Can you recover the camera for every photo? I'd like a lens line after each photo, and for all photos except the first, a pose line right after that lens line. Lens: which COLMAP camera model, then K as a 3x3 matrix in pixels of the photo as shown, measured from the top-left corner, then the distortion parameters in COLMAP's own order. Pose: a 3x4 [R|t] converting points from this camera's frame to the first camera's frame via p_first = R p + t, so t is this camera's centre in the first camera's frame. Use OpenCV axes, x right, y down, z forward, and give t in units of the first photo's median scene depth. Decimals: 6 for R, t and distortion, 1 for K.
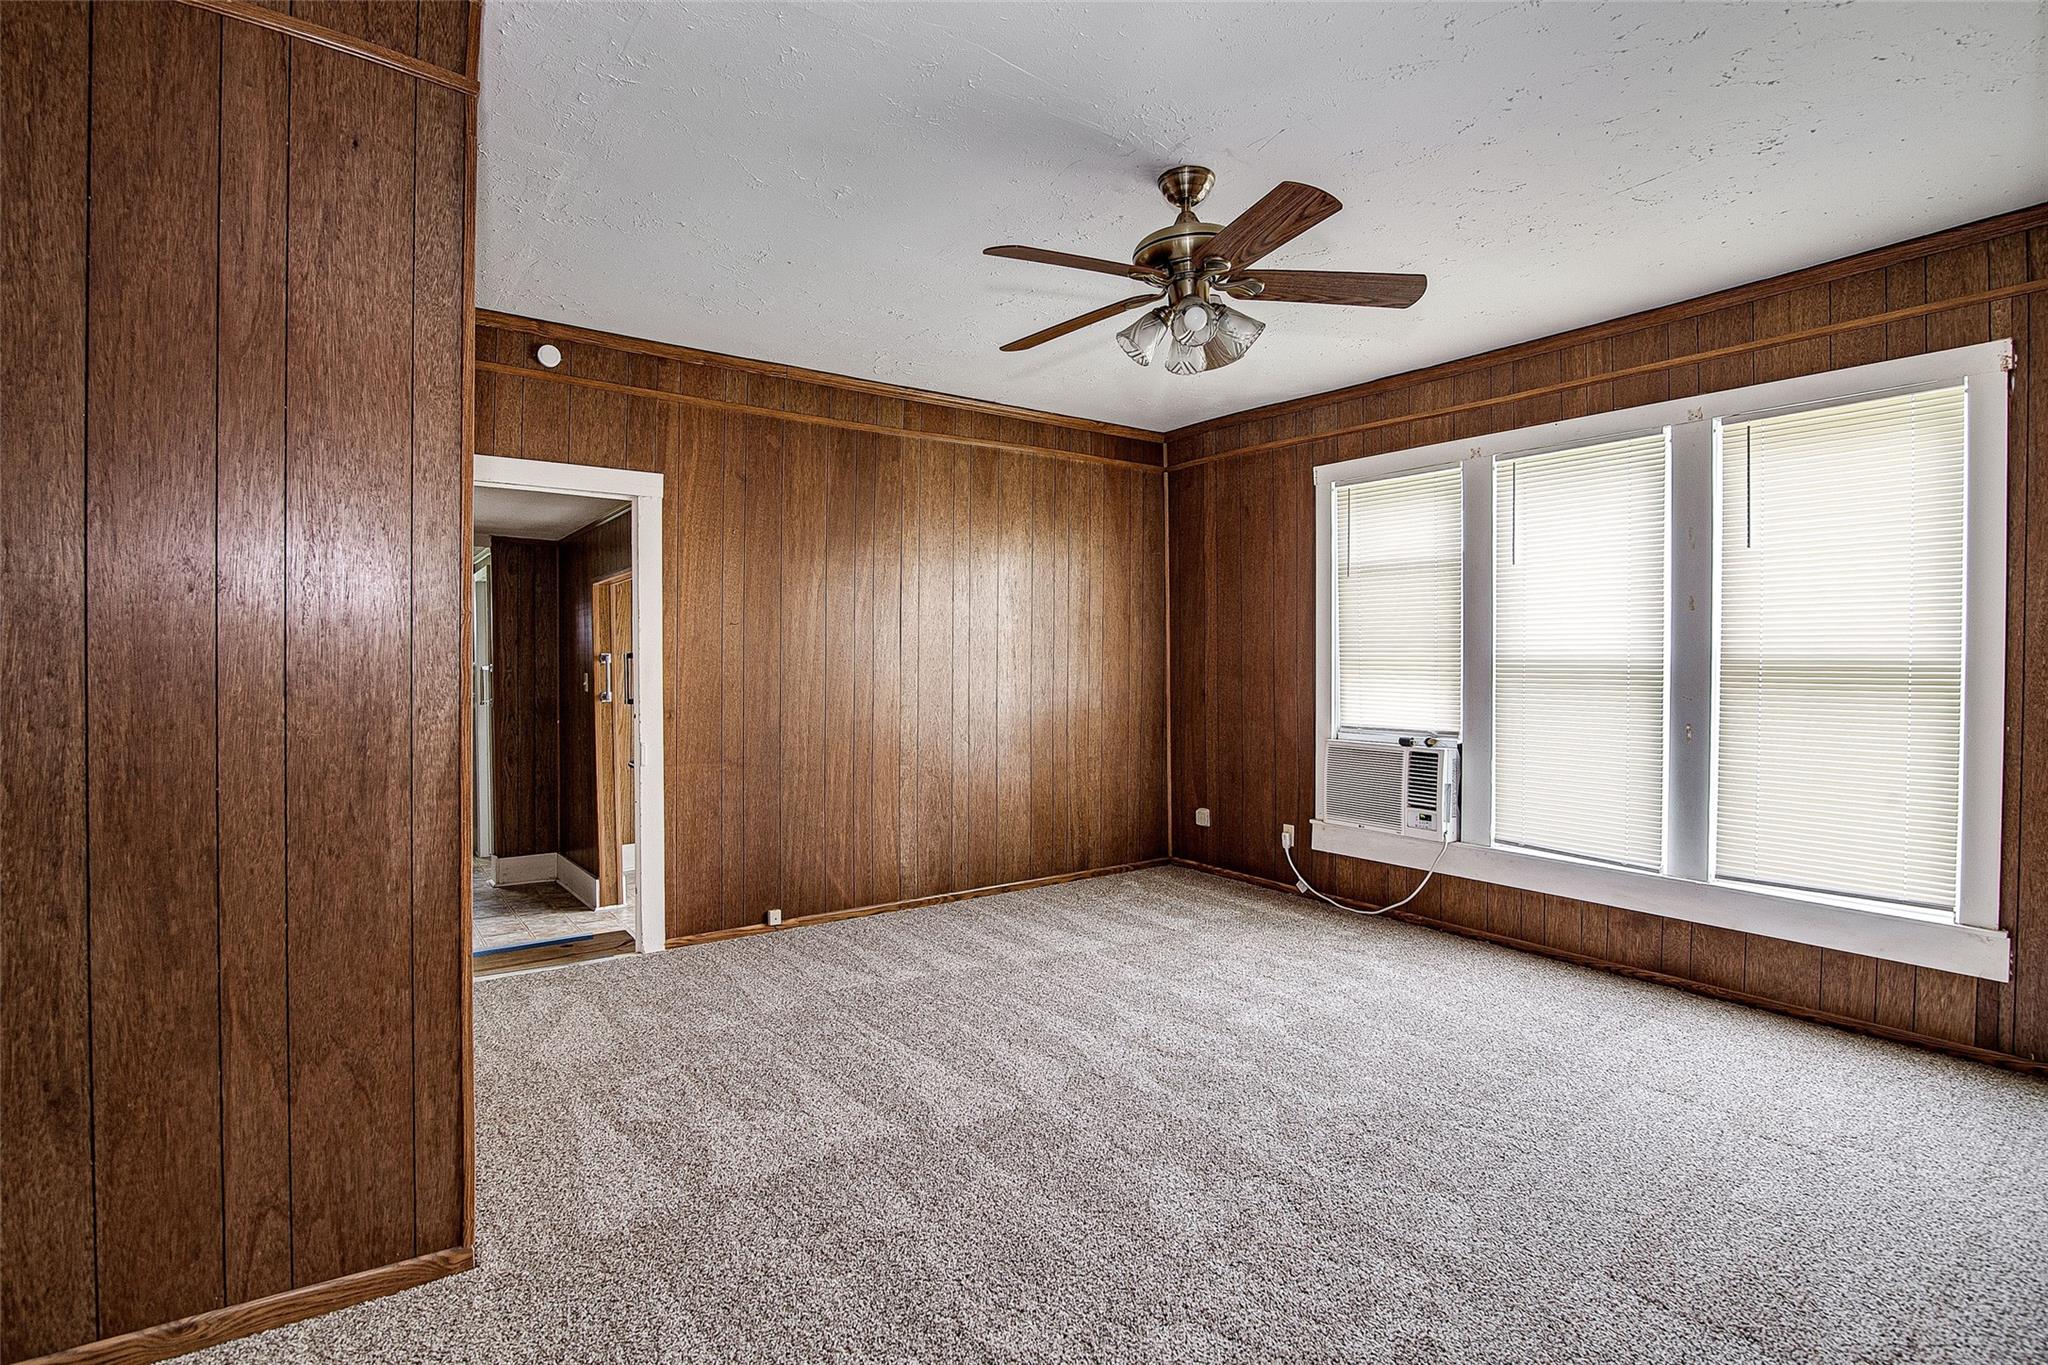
lens RADIAL K [[959.8, 0, 1028.0], [0, 959.8, 680.7], [0, 0, 1]] dist [-0.019647, -0.001712]
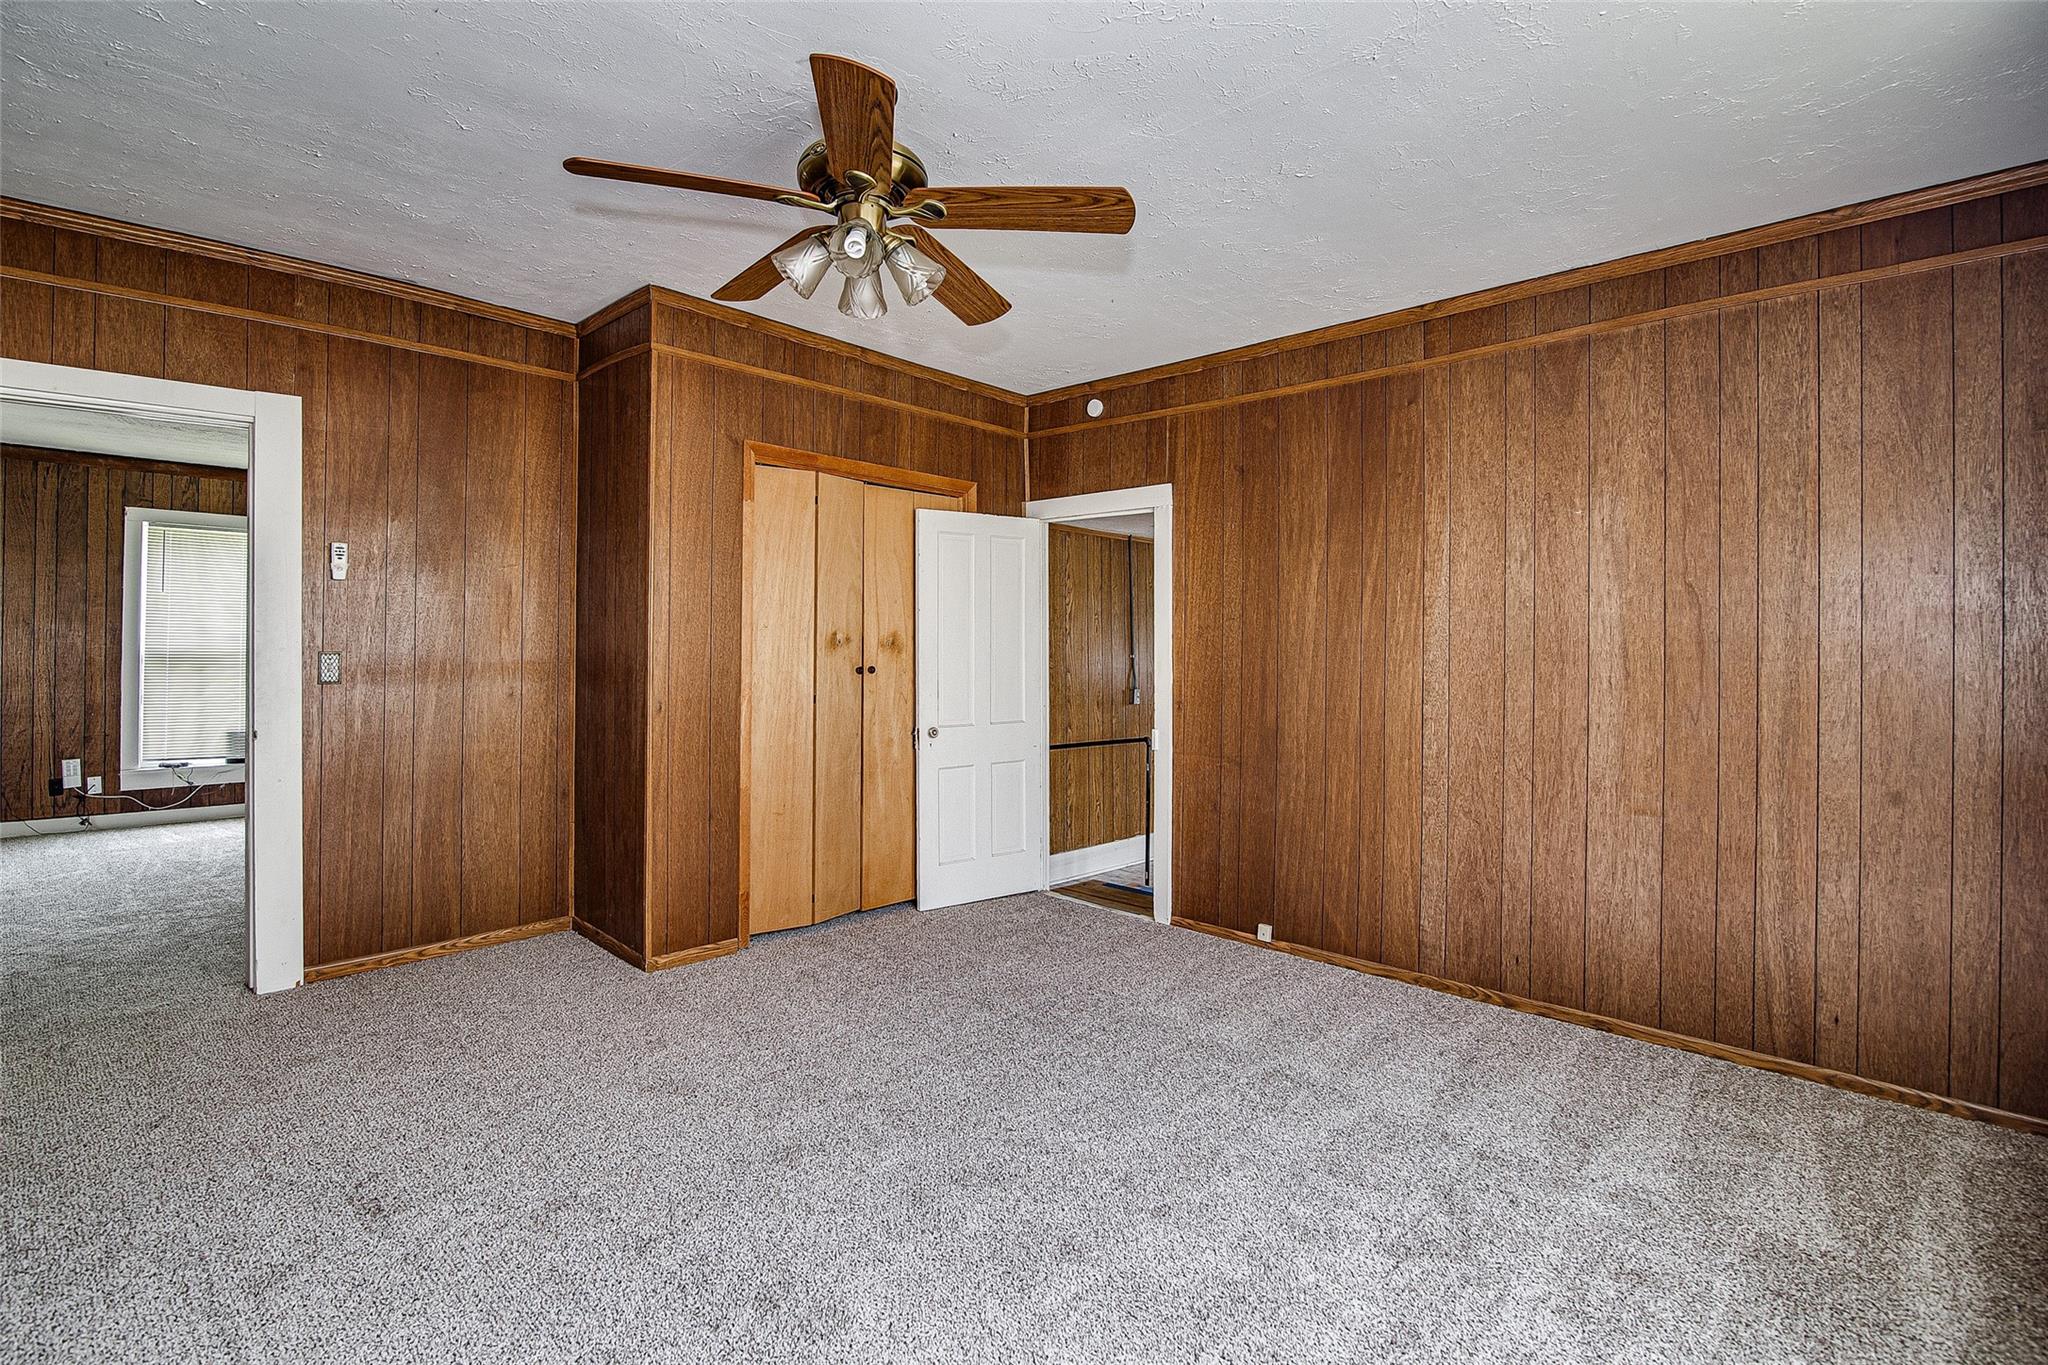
lens RADIAL K [[959.8, 0, 977.4], [0, 959.8, 641.6], [0, 0, 1]] dist [-0.019647, -0.001712]
pose [[0.167090, -0.002578, -0.985938, 0.595252], [-0.031684, 0.999466, -0.007983, -0.018859], [0.985432, 0.032572, 0.166919, 0.551594]]
